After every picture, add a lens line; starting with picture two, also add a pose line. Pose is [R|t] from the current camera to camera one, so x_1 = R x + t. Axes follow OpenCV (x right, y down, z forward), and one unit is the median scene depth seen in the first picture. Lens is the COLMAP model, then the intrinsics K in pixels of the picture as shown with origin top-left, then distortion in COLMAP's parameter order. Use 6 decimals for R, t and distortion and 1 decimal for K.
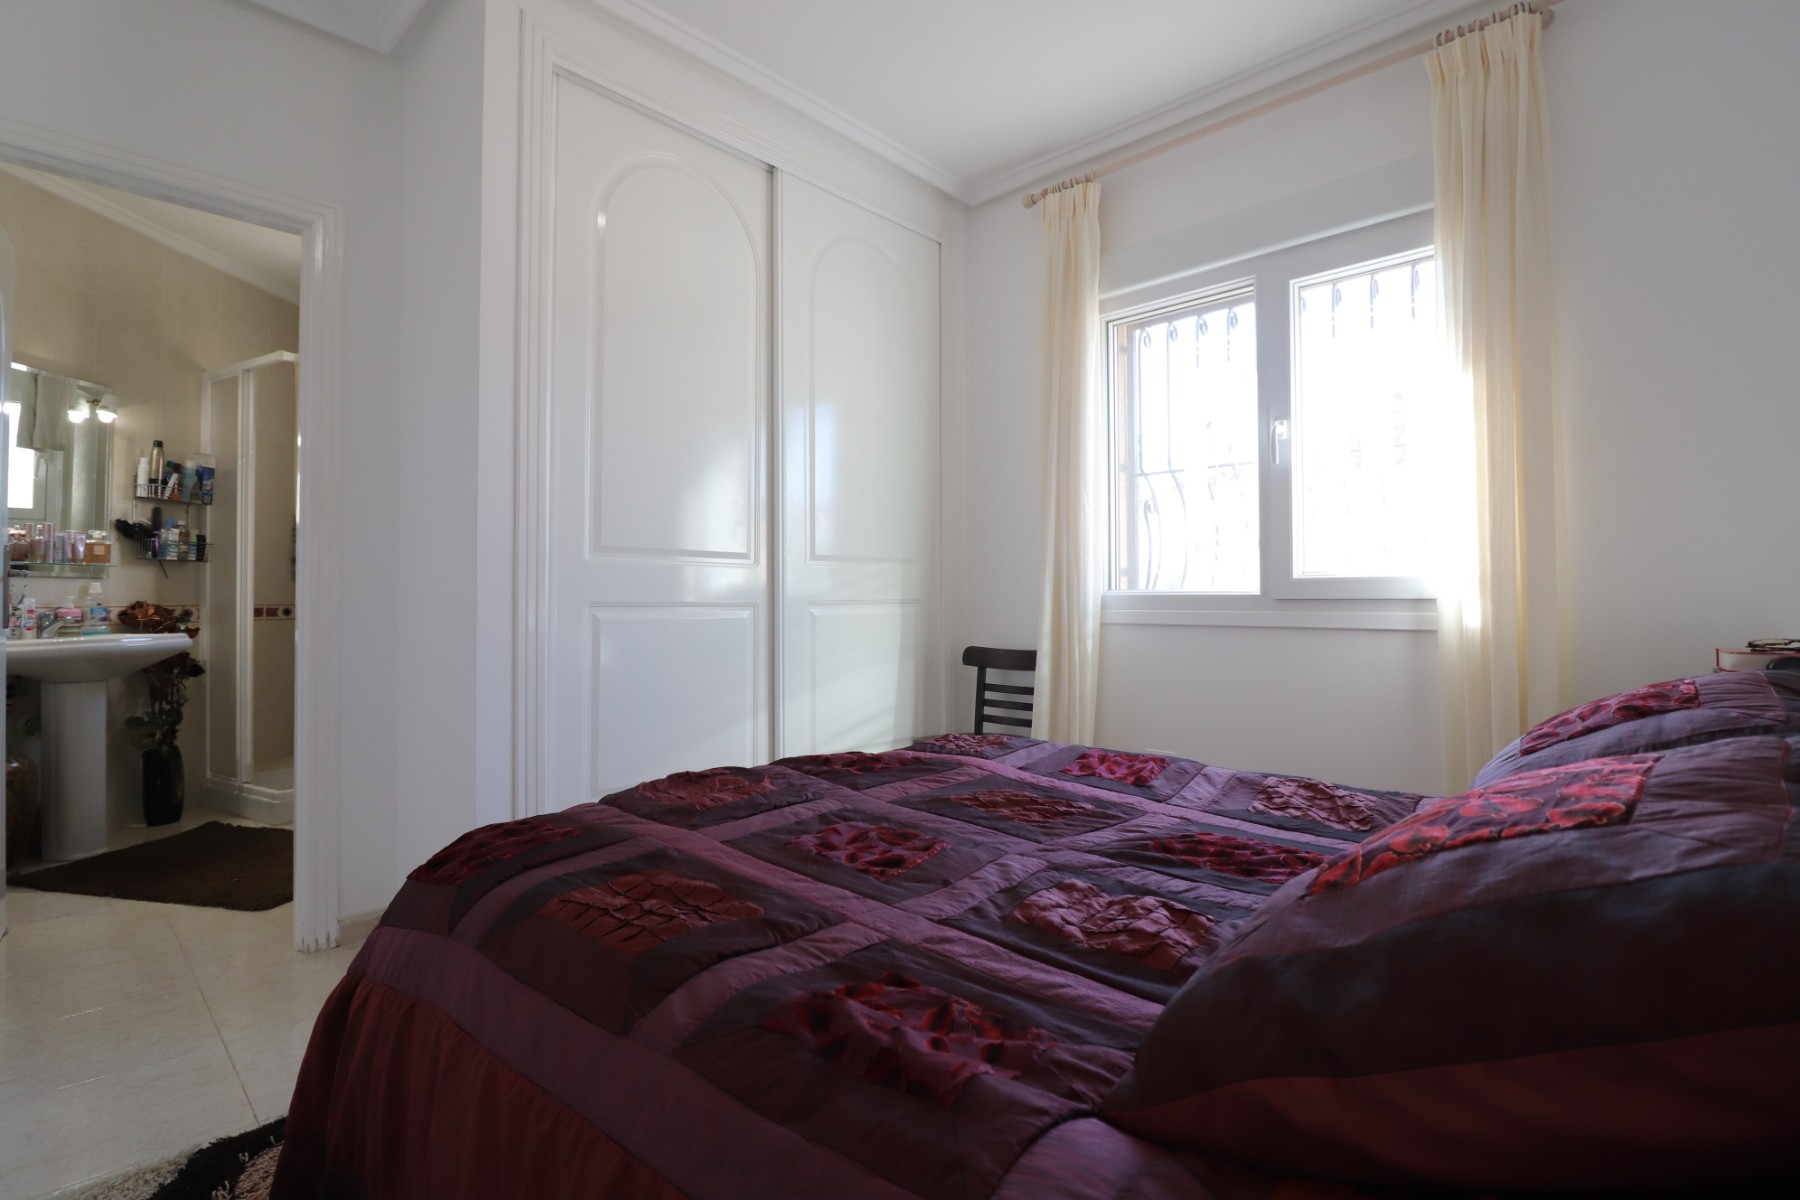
lens RADIAL K [[835.3, 0, 895.4], [0, 835.3, 581.2], [0, 0, 1]] dist [-0.000616, -0.012002]
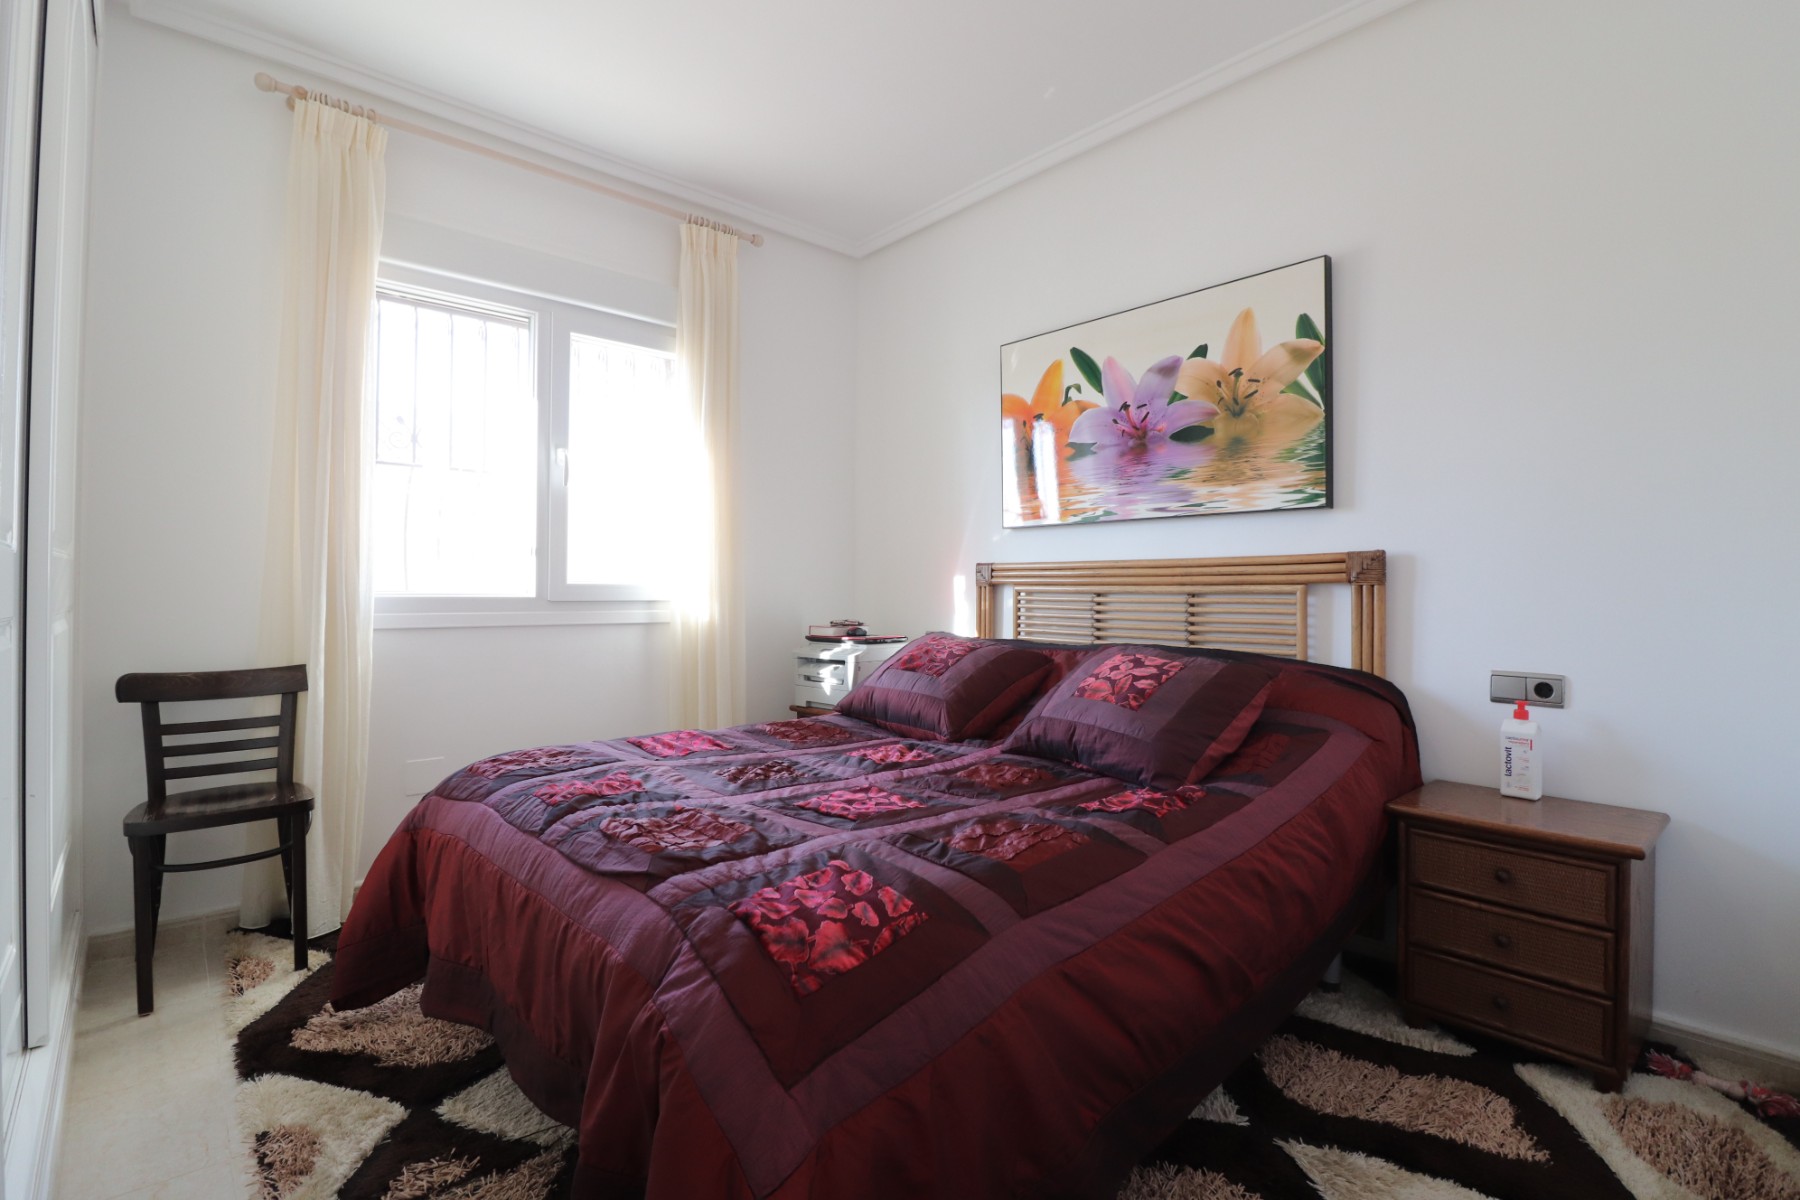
lens RADIAL K [[835.3, 0, 895.4], [0, 835.3, 581.2], [0, 0, 1]] dist [-0.000616, -0.012002]
pose [[0.082988, 0.015994, 0.996422, -0.641490], [-0.024941, 0.999591, -0.013967, -0.001951], [-0.996238, -0.023693, 0.083353, 0.418159]]
